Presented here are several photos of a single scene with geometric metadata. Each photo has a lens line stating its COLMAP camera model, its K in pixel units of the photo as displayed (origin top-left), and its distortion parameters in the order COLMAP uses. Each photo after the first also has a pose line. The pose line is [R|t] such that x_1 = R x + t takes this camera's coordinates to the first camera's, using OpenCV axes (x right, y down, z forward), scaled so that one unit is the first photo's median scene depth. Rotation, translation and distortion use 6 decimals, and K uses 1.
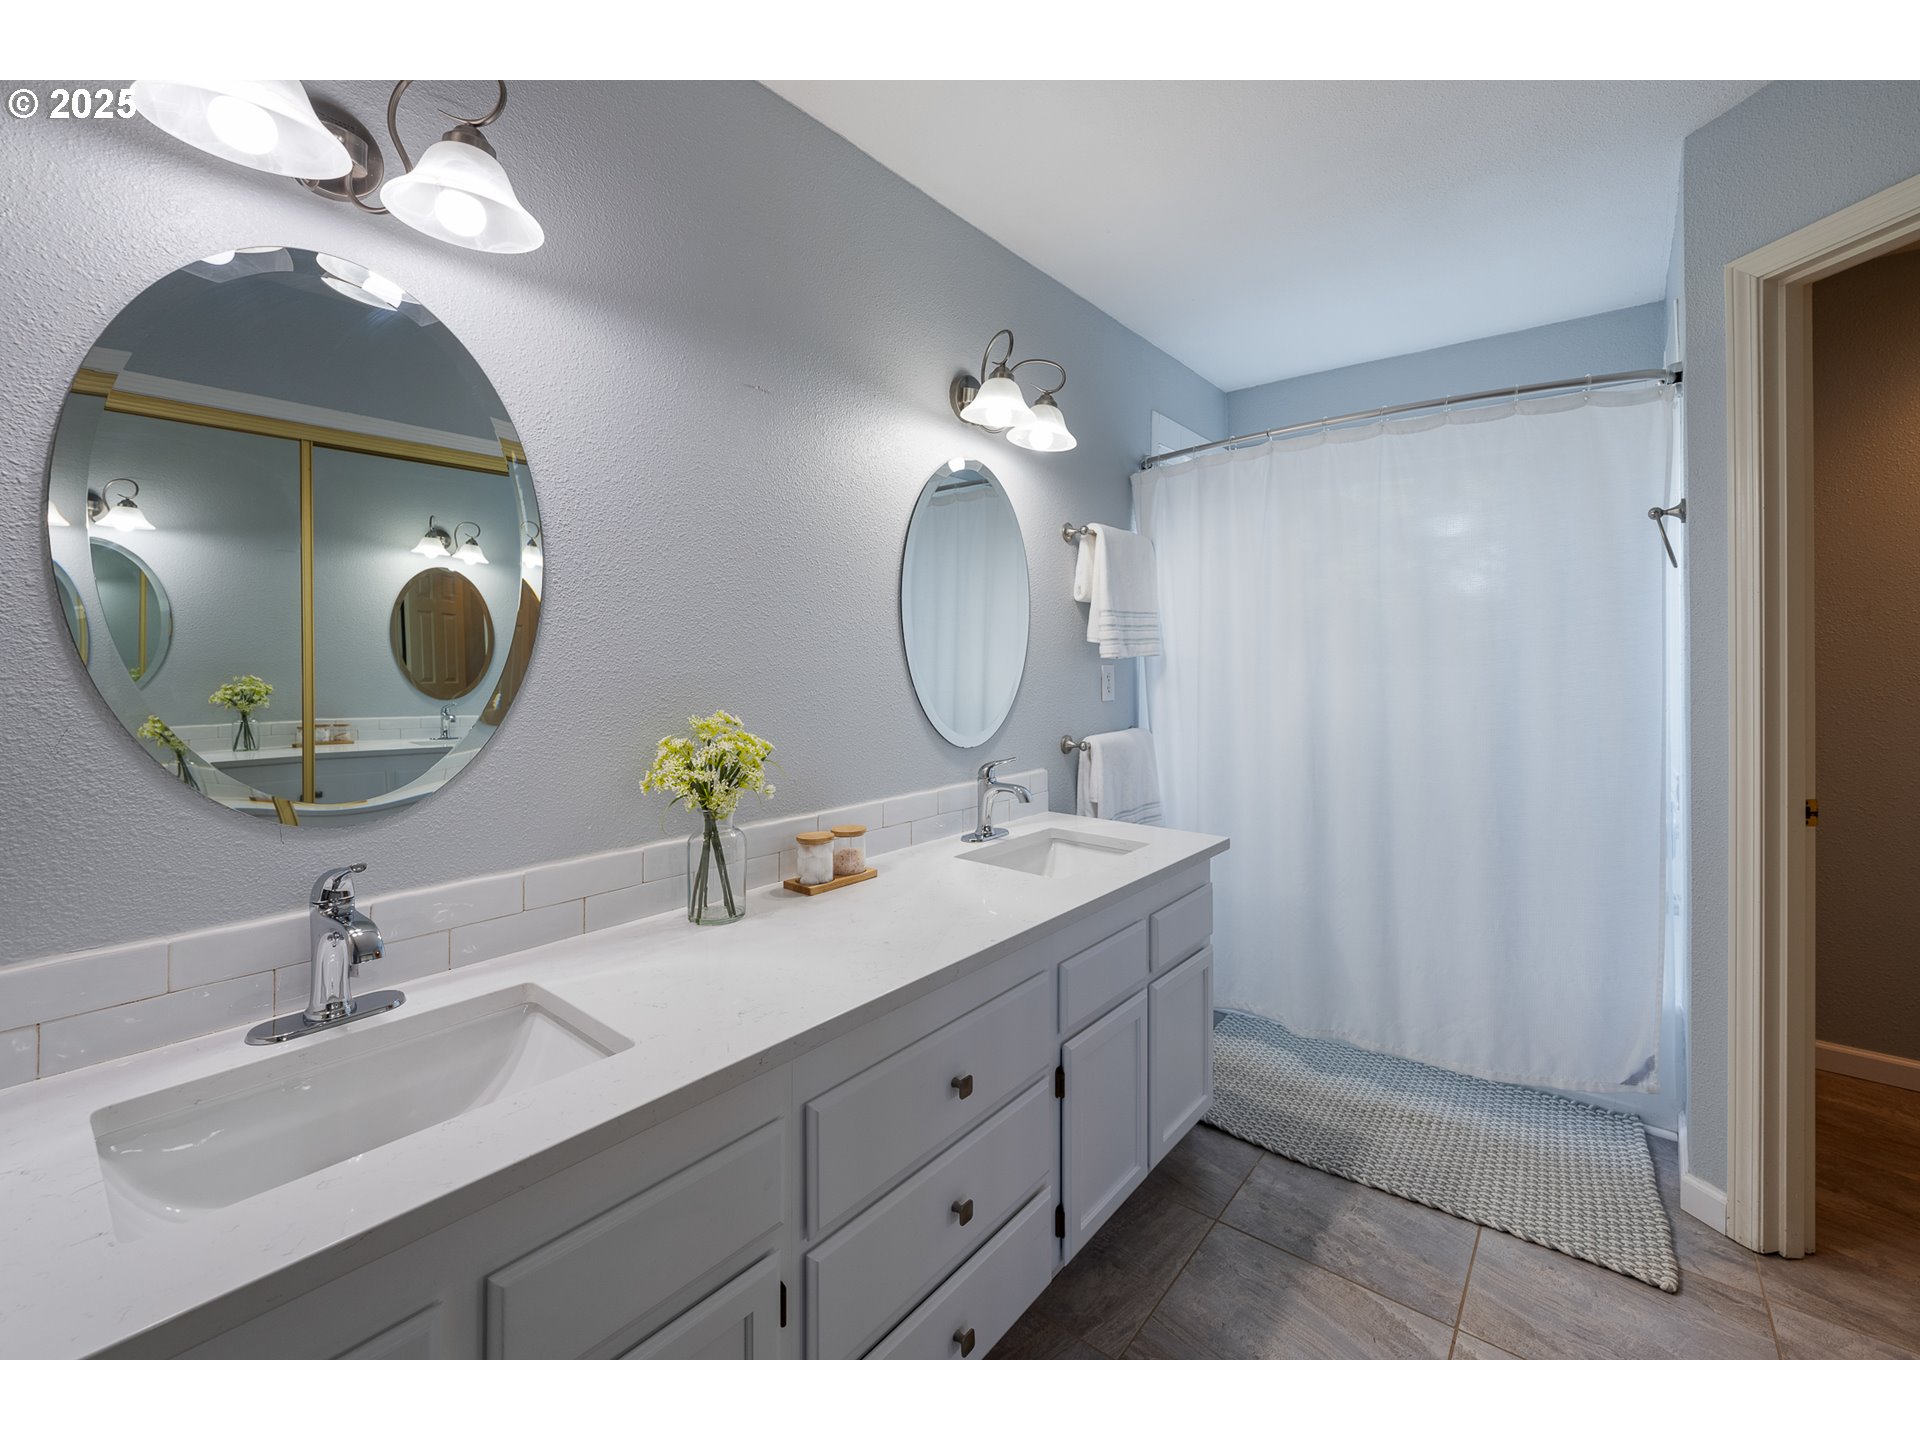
lens RADIAL K [[795.9, 0, 963.5], [0, 795.9, 663.1], [0, 0, 1]] dist [0.000870, 0.000002]
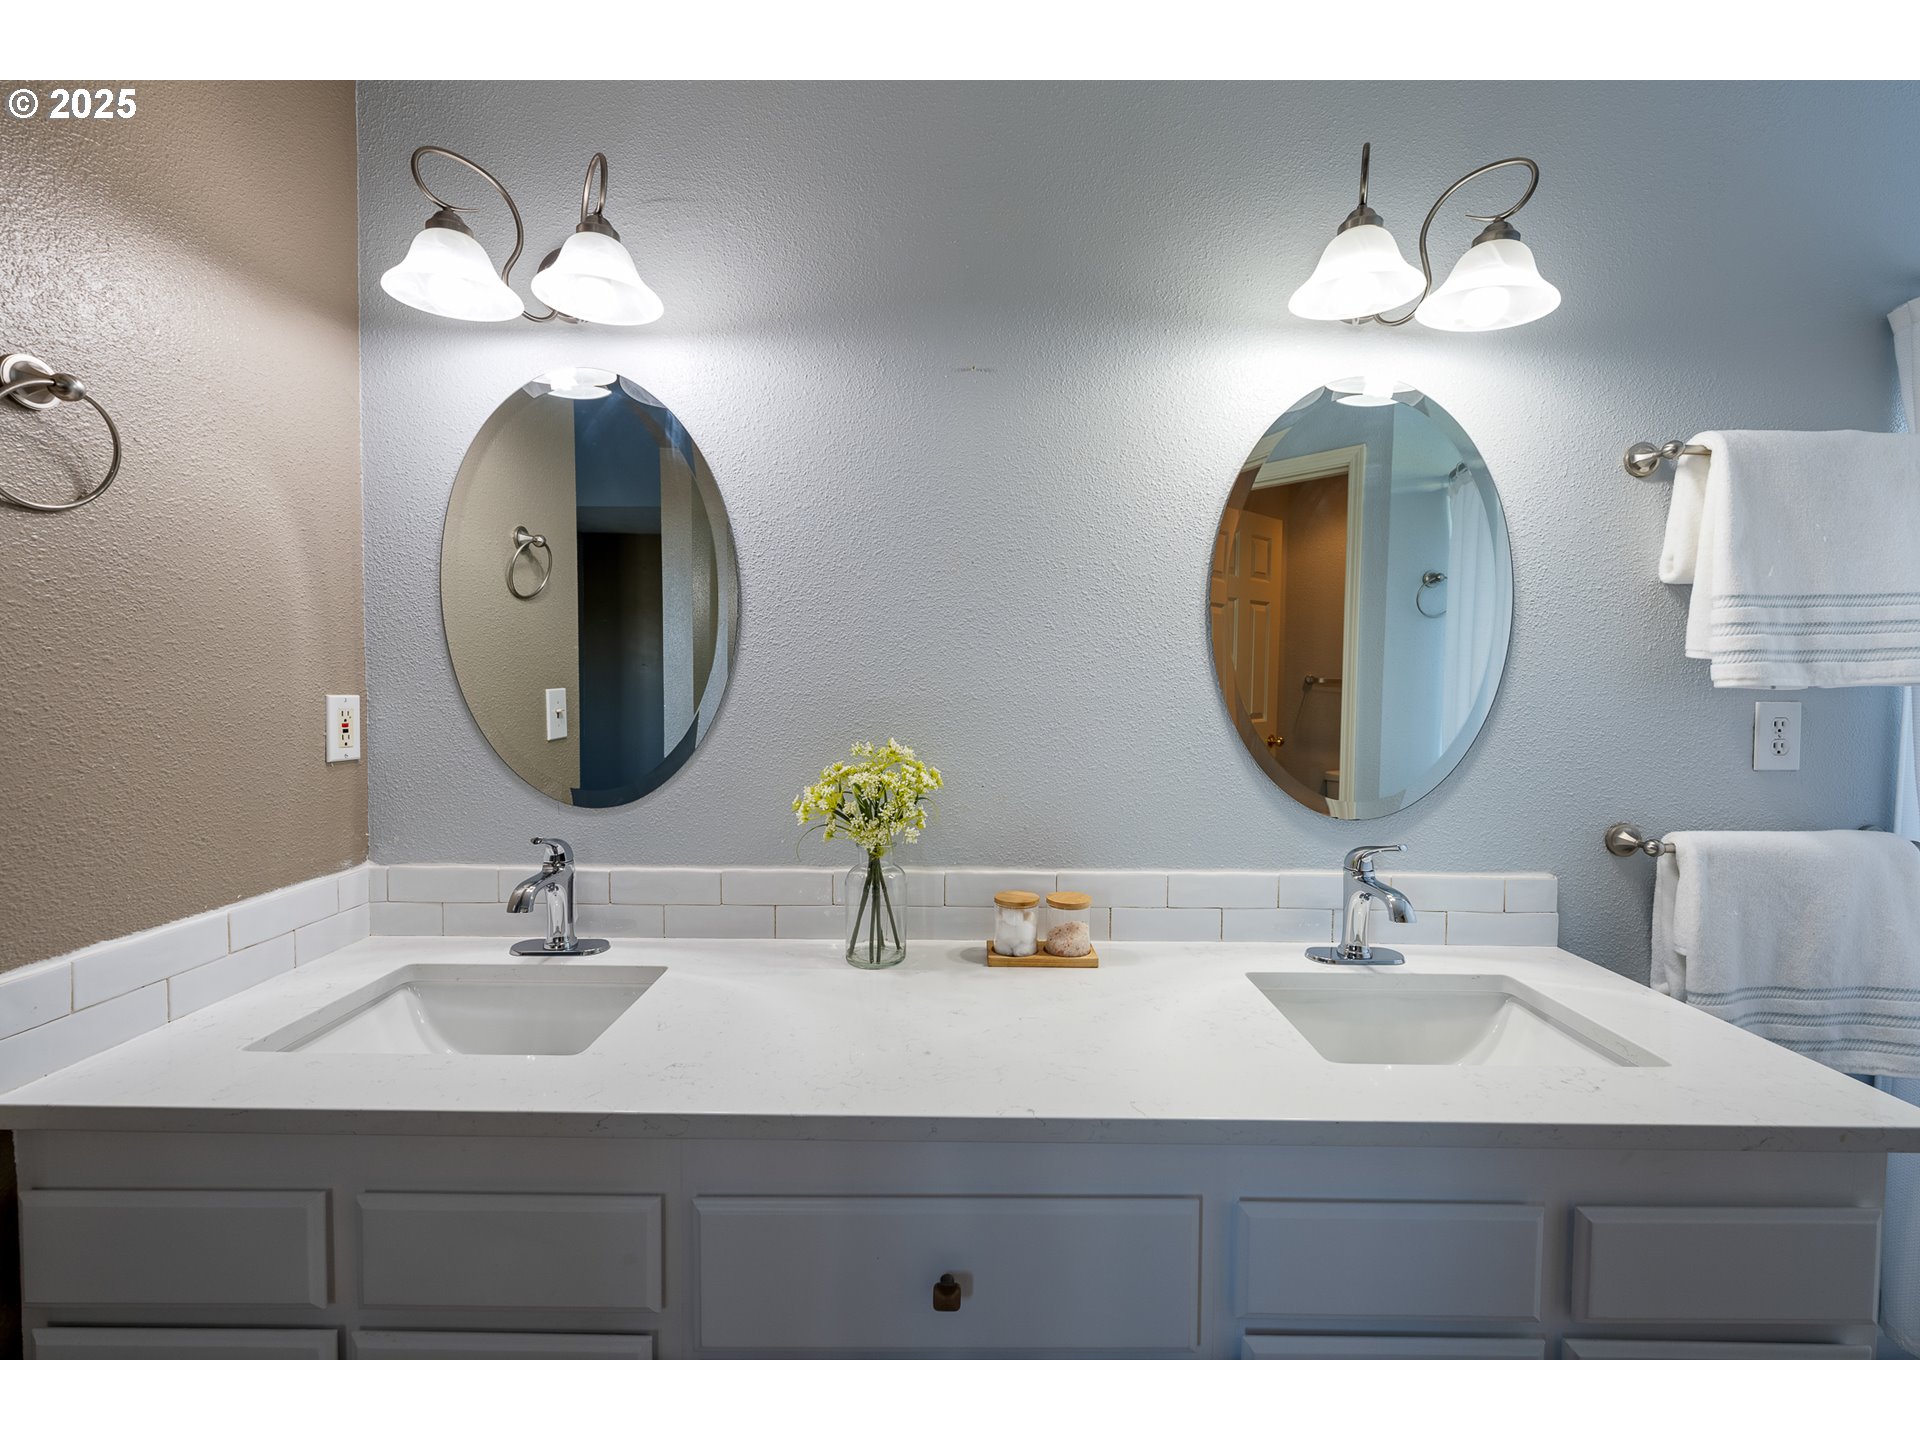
lens RADIAL K [[775.2, 0, 958.1], [0, 775.2, 715.5], [0, 0, 1]] dist [-0.000620, -0.000048]
pose [[0.632506, 0.042990, -0.773362, 0.294602], [-0.011623, 0.998873, 0.046021, -0.006743], [0.774468, -0.020120, 0.632293, 0.334347]]
